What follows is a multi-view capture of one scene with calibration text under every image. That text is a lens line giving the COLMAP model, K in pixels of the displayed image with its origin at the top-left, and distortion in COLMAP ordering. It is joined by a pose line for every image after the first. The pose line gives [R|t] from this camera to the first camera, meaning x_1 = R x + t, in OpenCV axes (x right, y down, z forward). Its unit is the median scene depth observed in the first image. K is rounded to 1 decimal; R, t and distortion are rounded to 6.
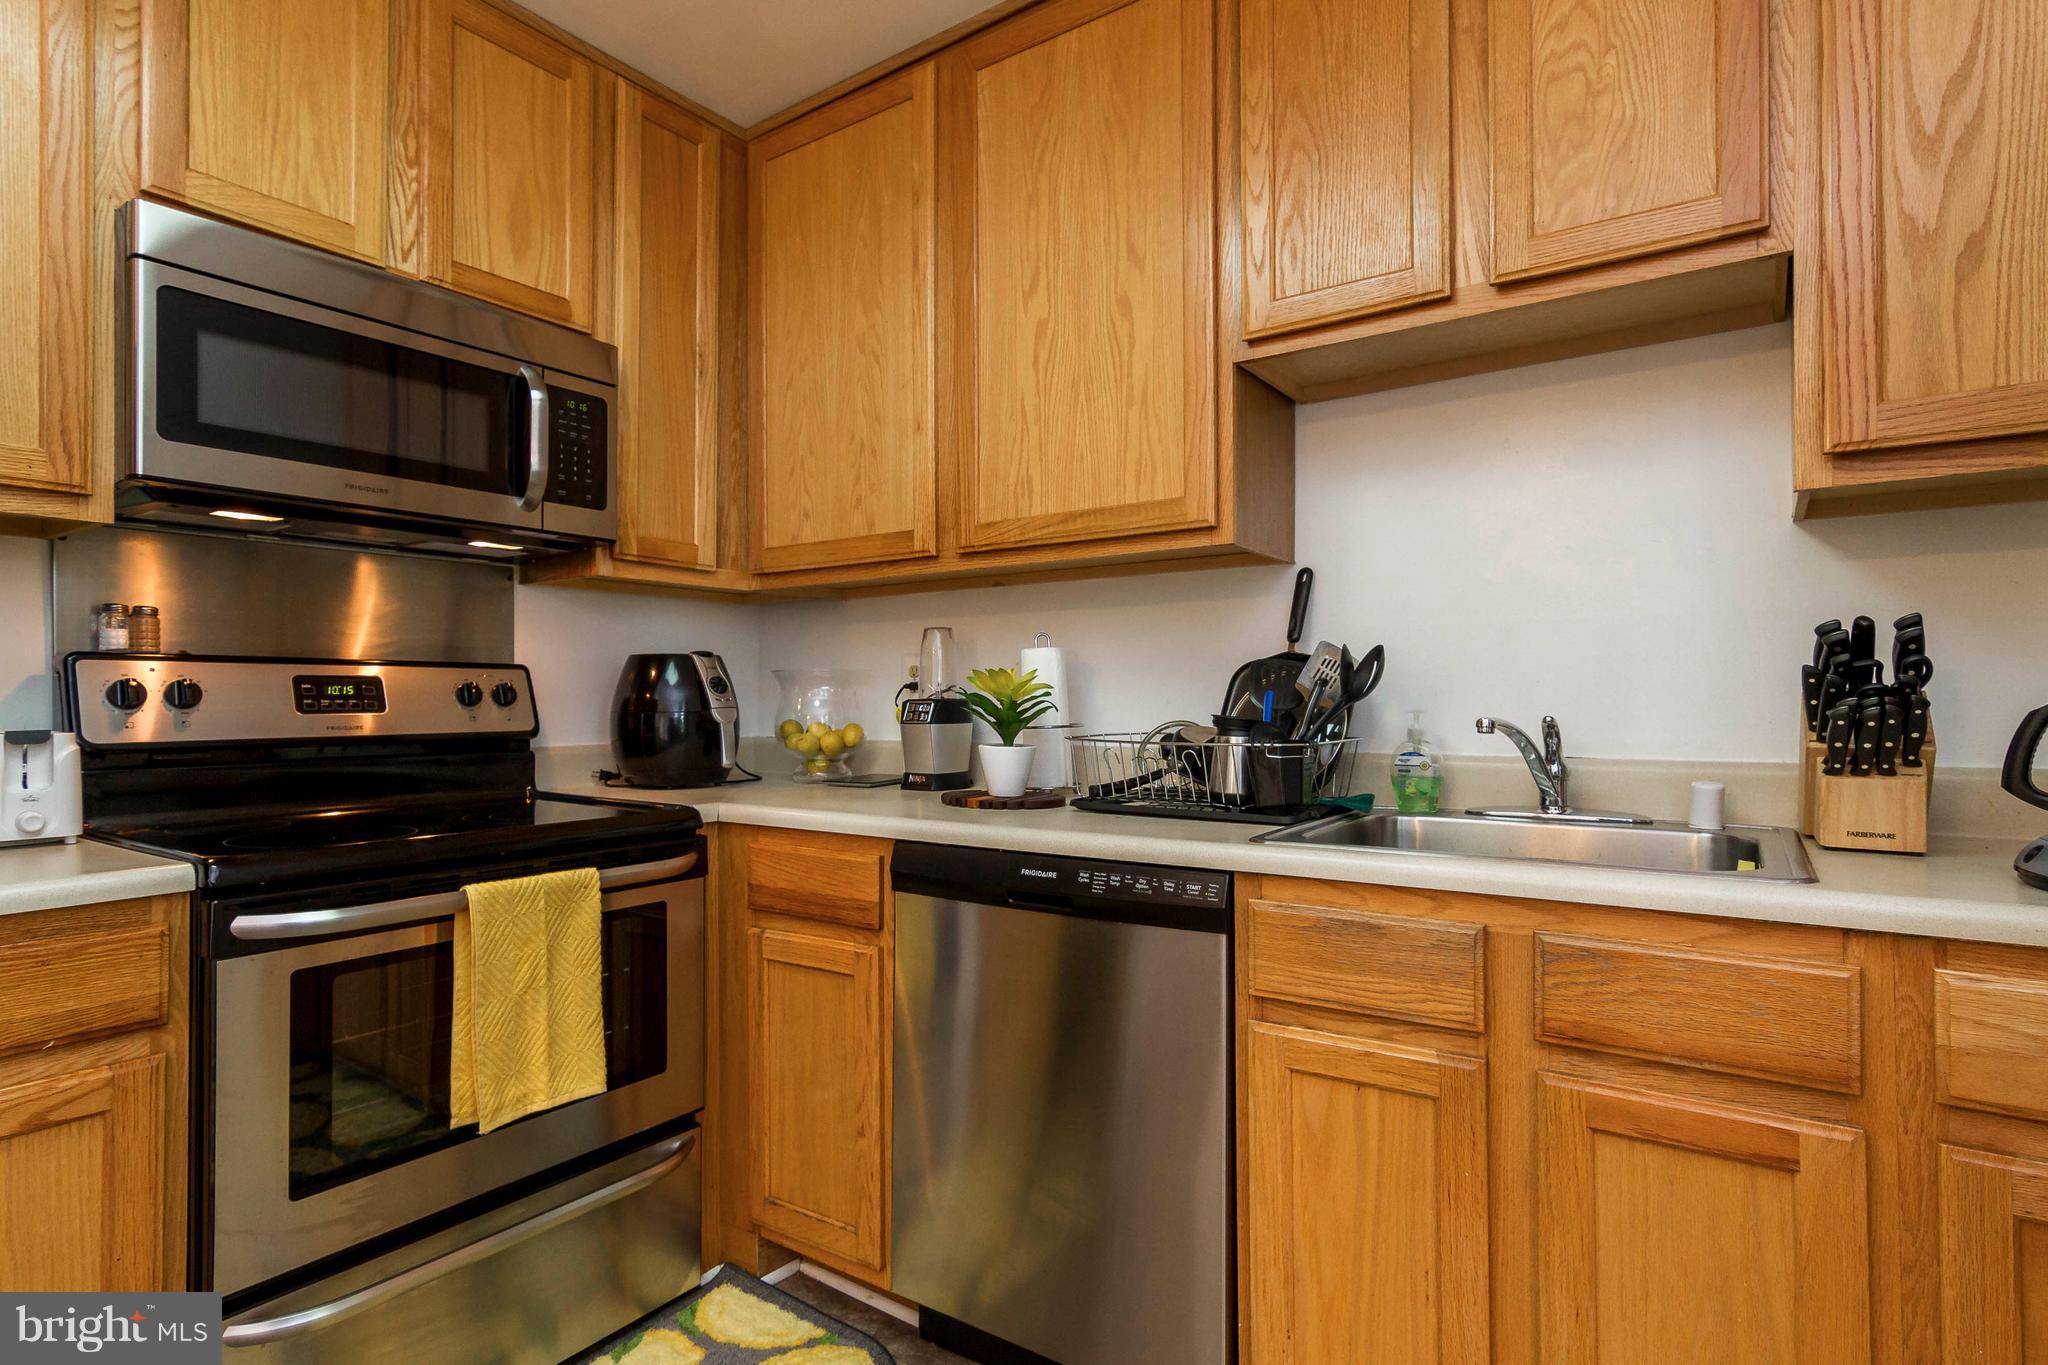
lens RADIAL K [[1033.6, 0, 1033.5], [0, 1033.6, 694.4], [0, 0, 1]] dist [-0.004015, 0.003574]
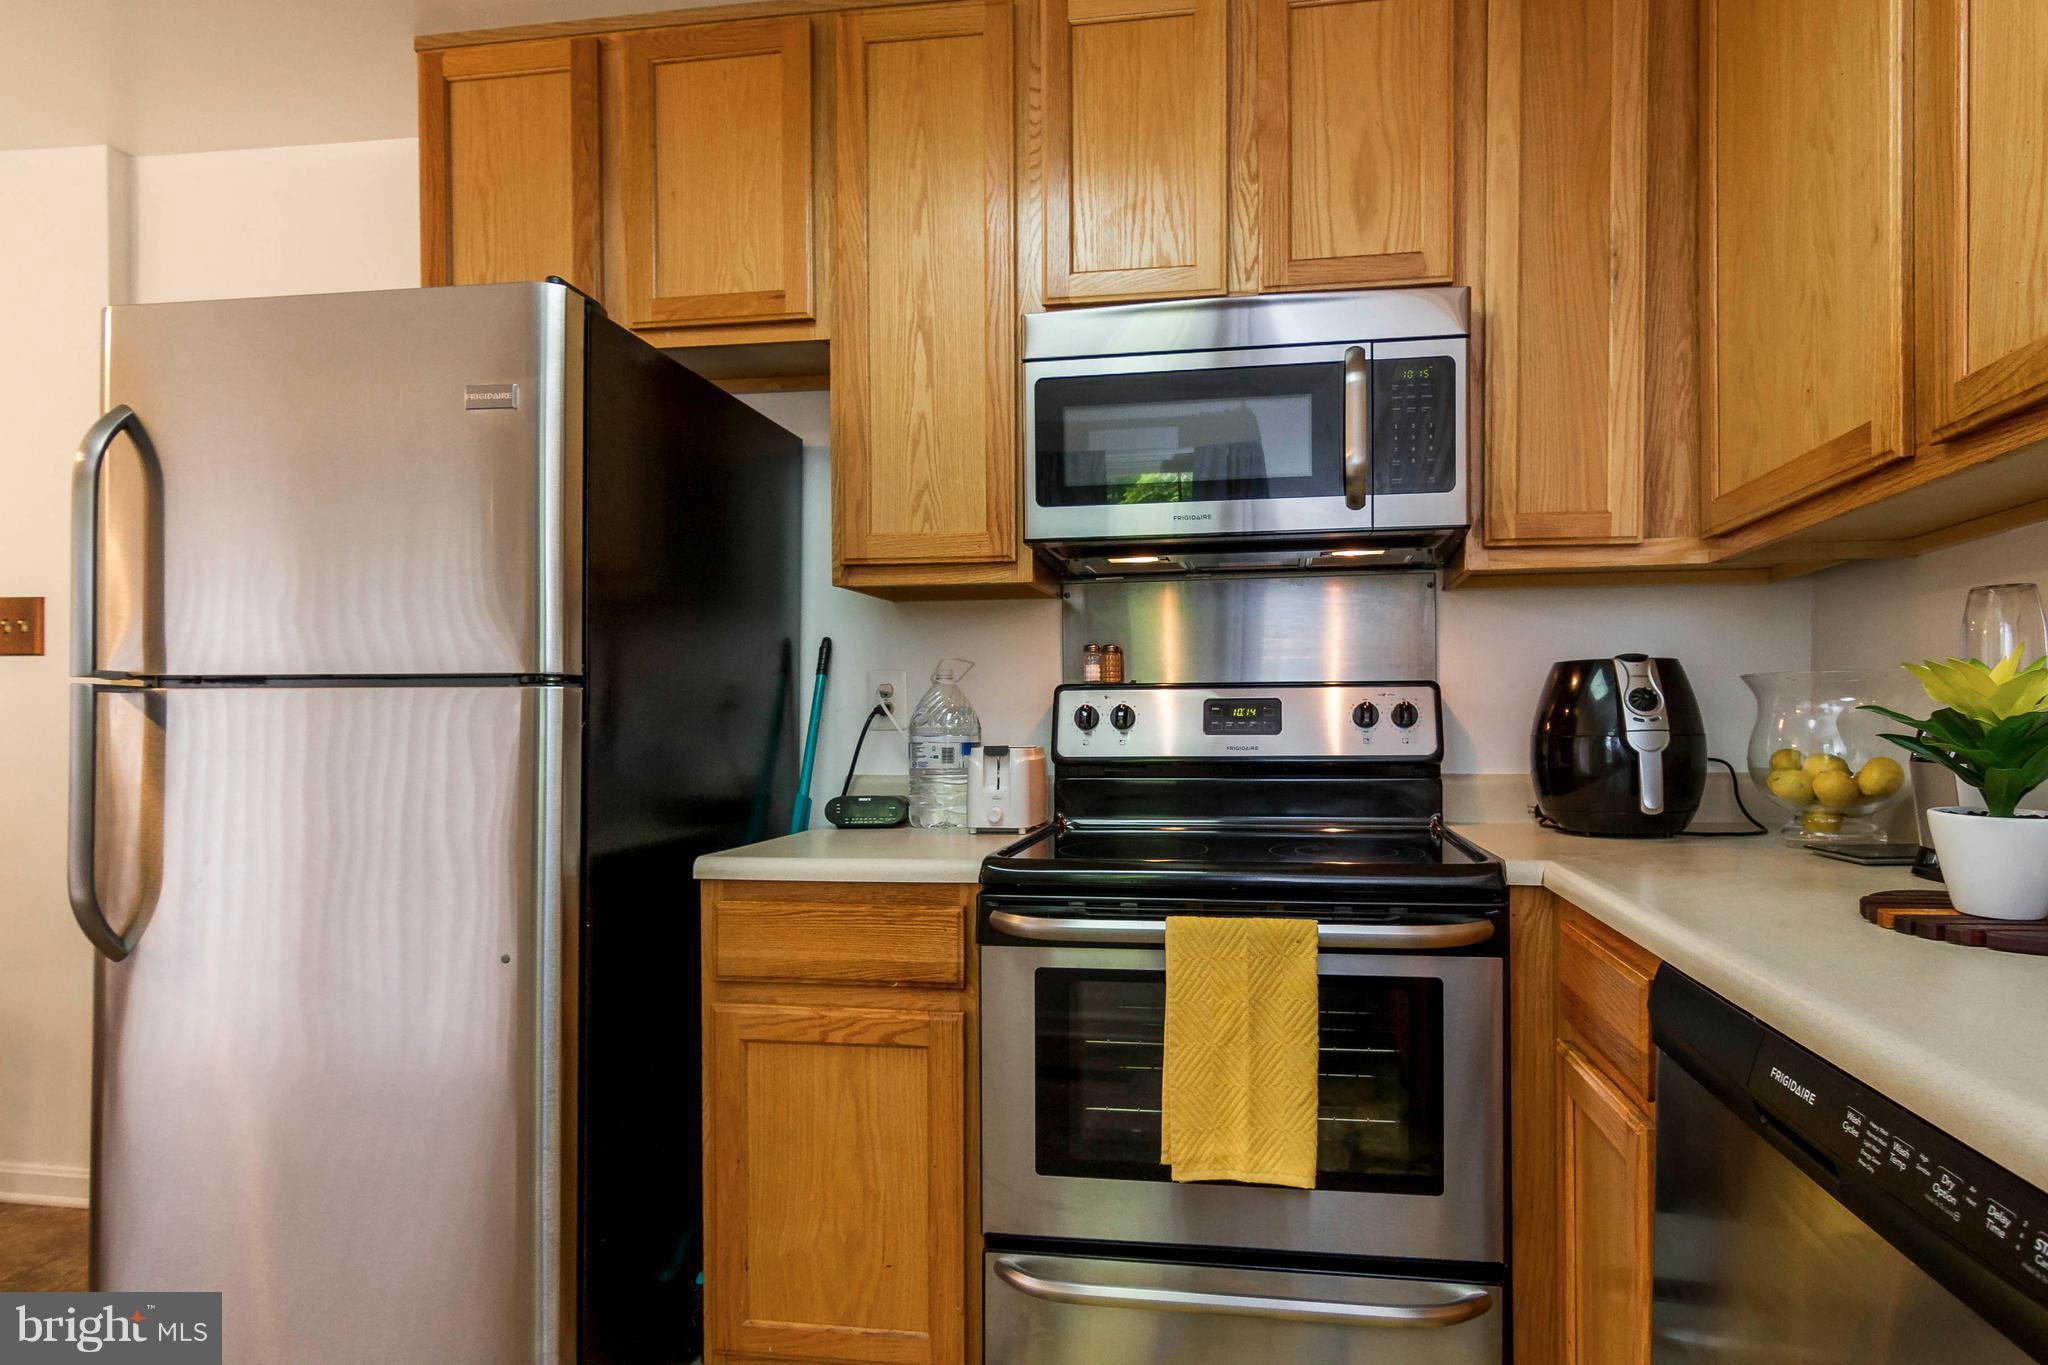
lens RADIAL K [[1074.3, 0, 1128.9], [0, 1074.3, 725.4], [0, 0, 1]] dist [0.000520, 0.000943]
pose [[0.445905, 0.002980, -0.895075, 0.282653], [0.009804, 0.999918, 0.008214, -0.000540], [0.895027, -0.012438, 0.445839, 0.455142]]
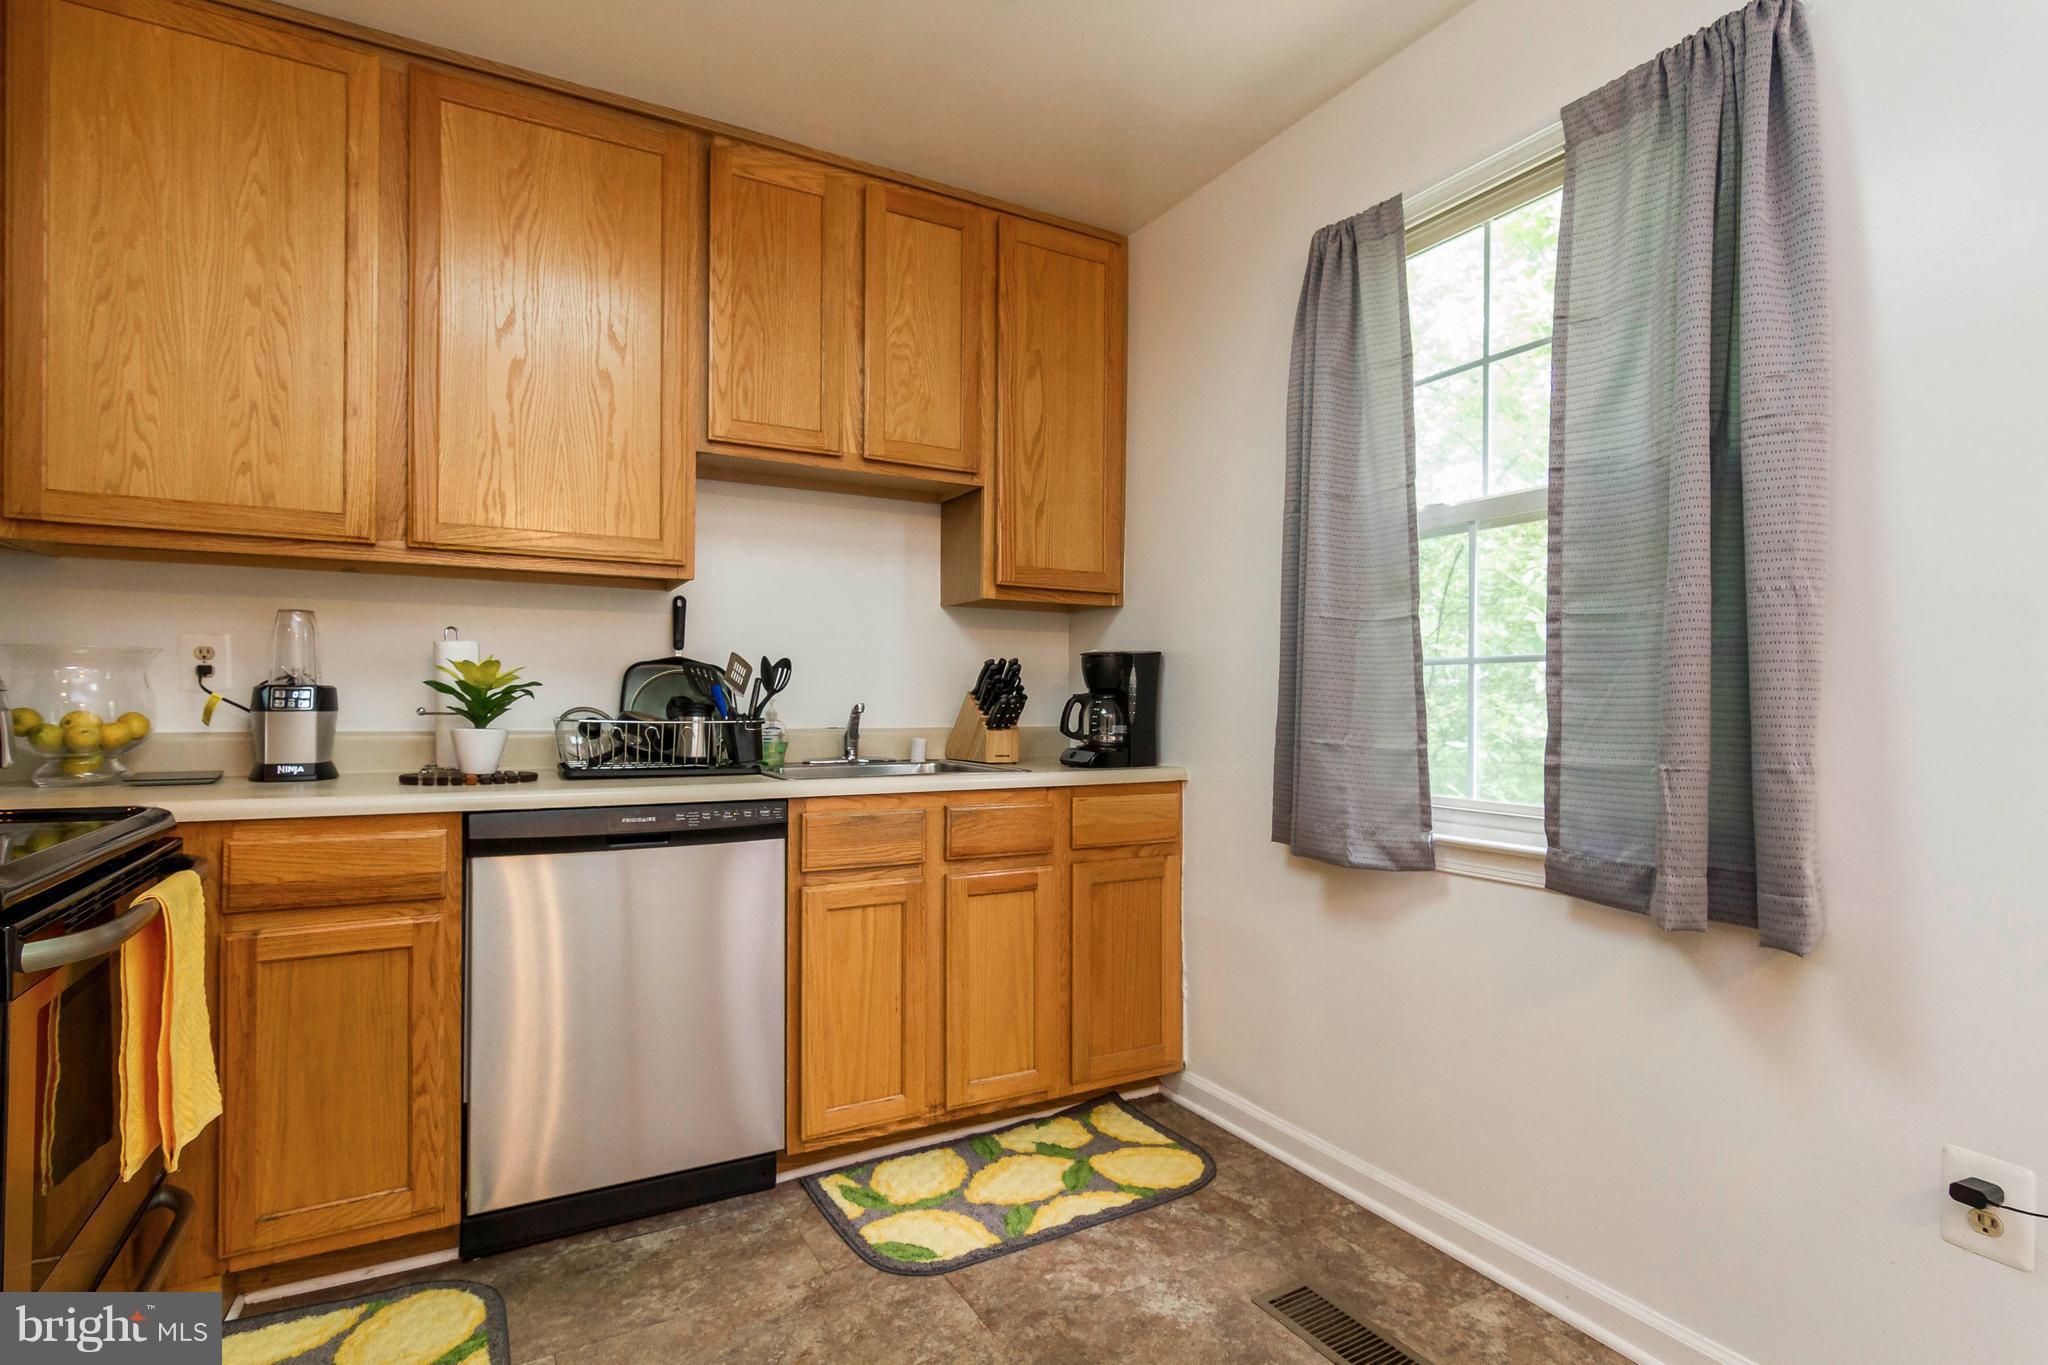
lens RADIAL K [[1033.6, 0, 1033.5], [0, 1033.6, 694.4], [0, 0, 1]] dist [-0.004015, 0.003574]
pose [[0.437024, 0.011282, 0.899379, -0.874278], [-0.015119, 0.999872, -0.005196, 0.010371], [-0.899323, -0.011327, 0.437139, -0.031178]]
